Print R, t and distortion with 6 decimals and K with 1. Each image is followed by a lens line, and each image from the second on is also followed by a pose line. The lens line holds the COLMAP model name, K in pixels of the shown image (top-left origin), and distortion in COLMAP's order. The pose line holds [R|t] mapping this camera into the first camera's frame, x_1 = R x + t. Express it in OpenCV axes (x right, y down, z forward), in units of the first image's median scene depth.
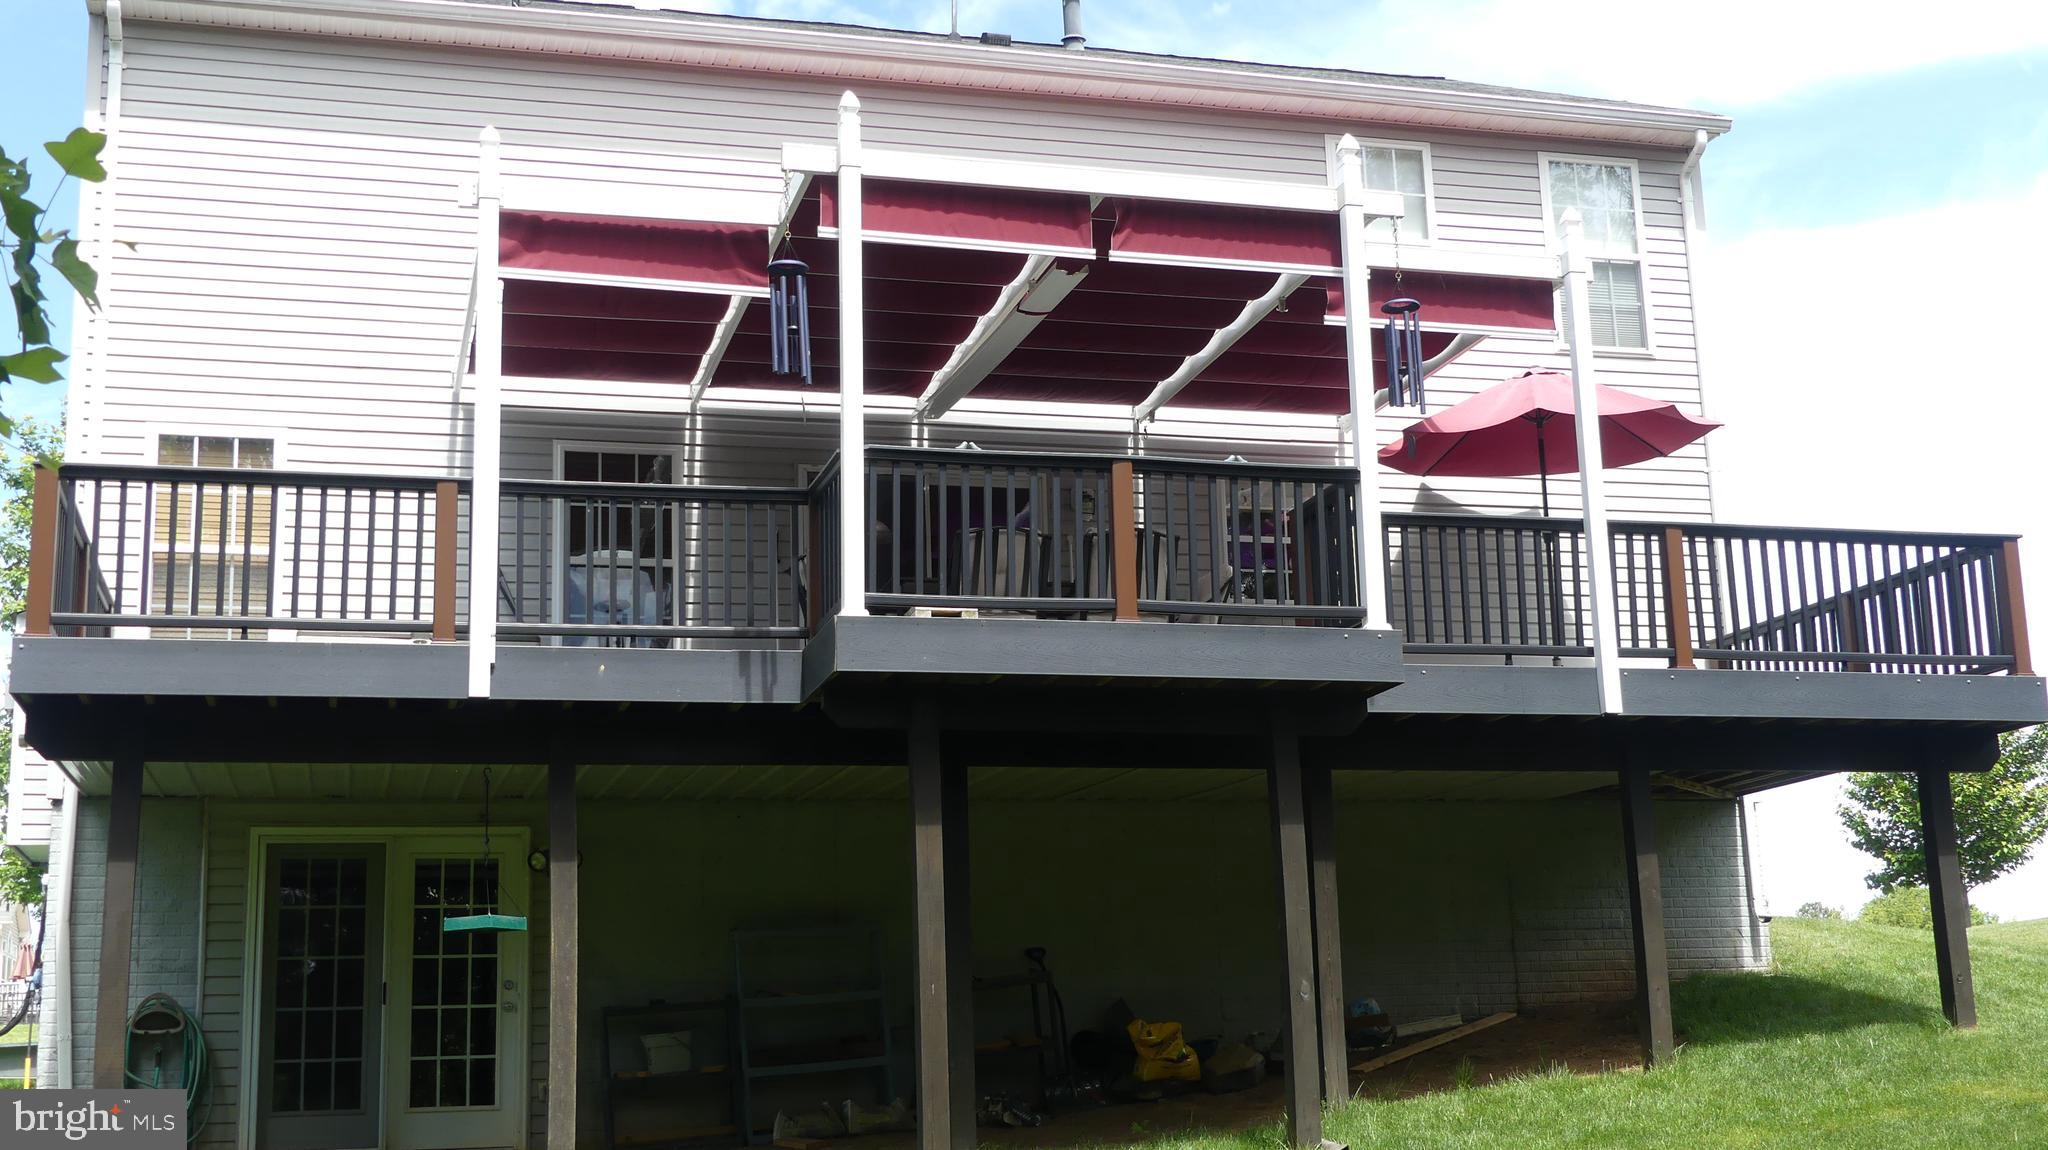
lens RADIAL K [[2331.6, 0, 1023.2], [0, 2331.6, 571.7], [0, 0, 1]] dist [0.079682, 0.000000]
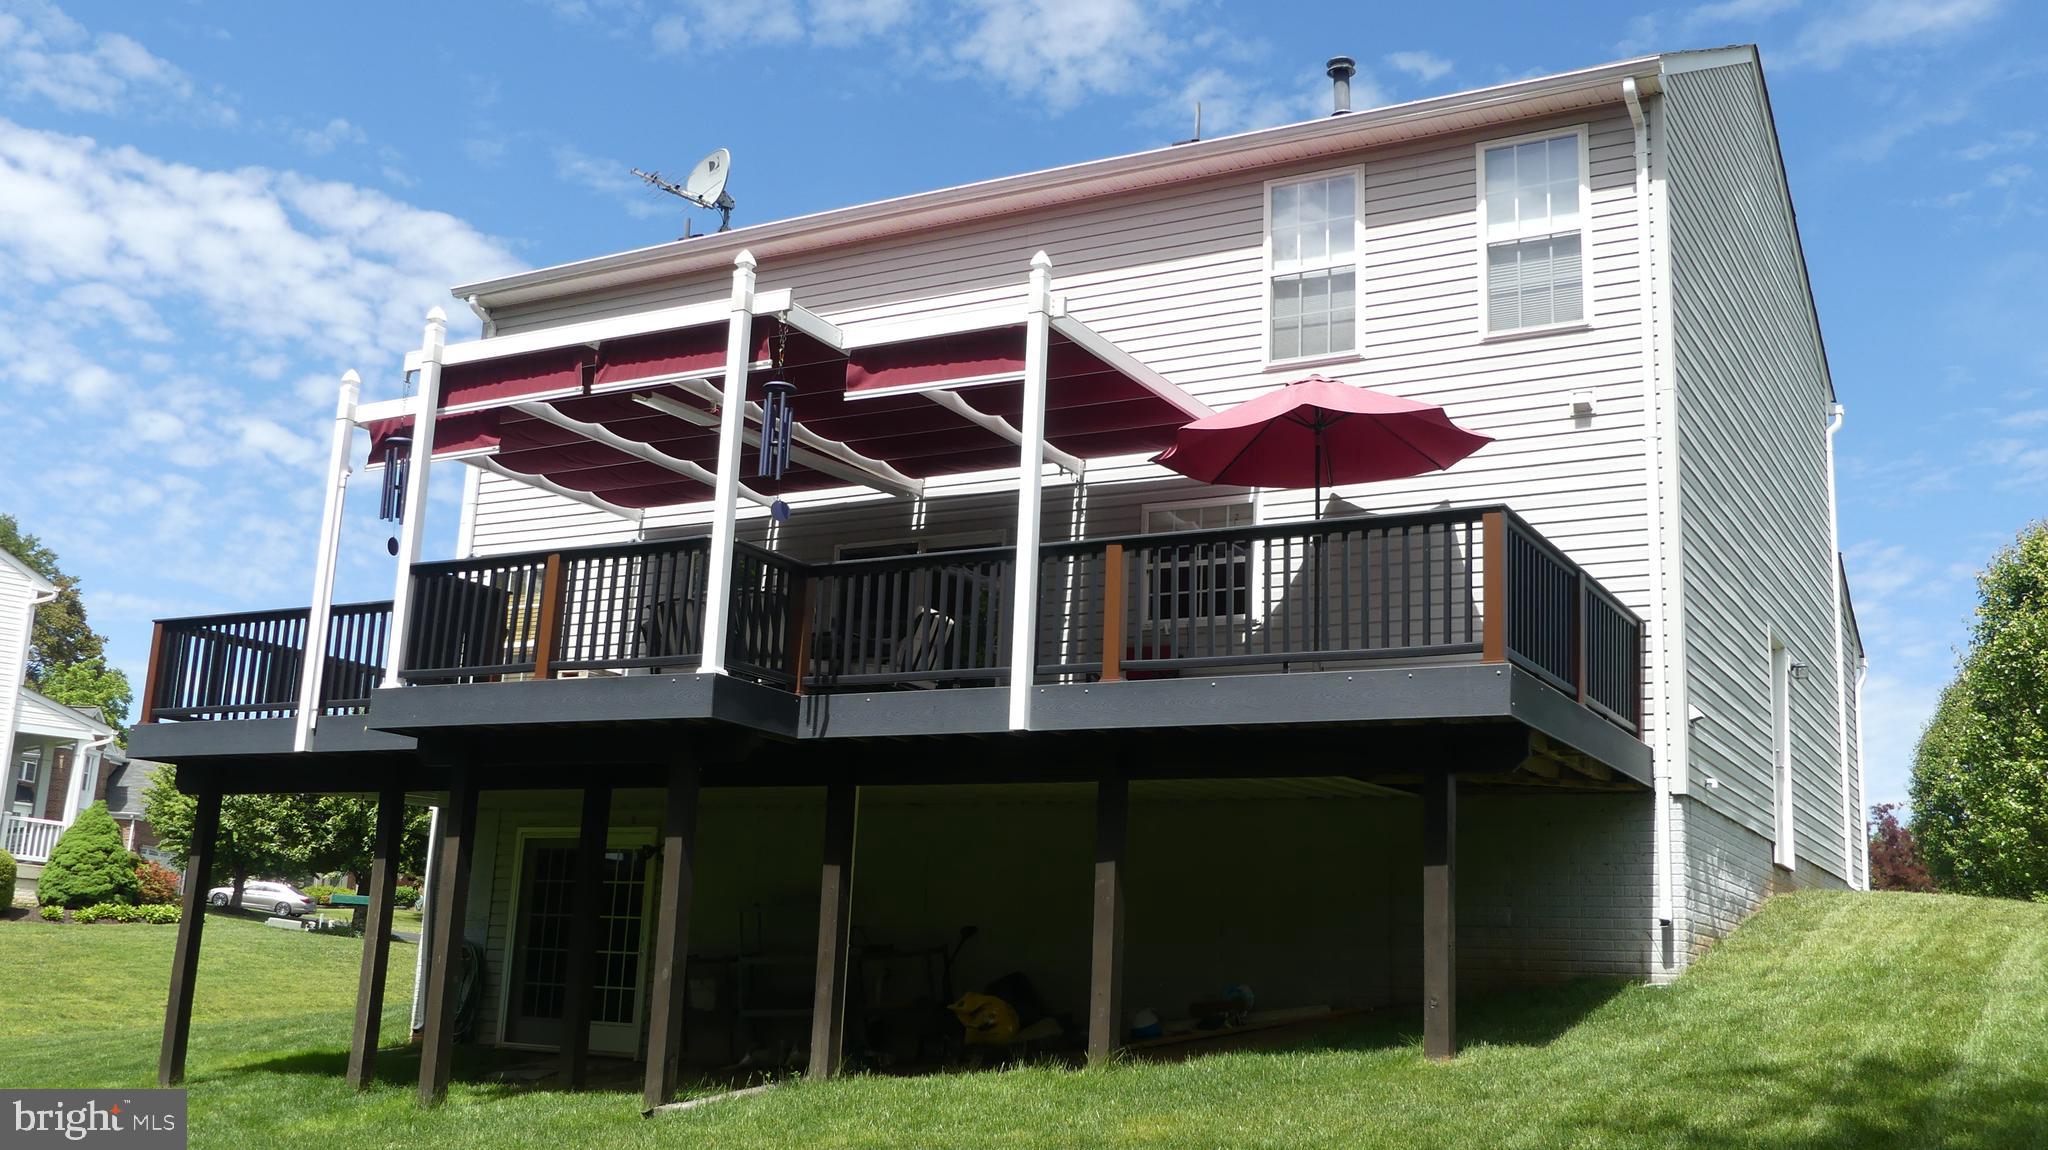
lens RADIAL K [[1958.1, 0, 1028.2], [0, 1958.1, 541.8], [0, 0, 1]] dist [-0.030272, 0.000000]
pose [[0.719778, -0.098861, -0.687129, 0.672066], [0.087274, 0.994841, -0.051713, 0.016985], [0.688697, -0.022747, 0.724693, 0.277782]]
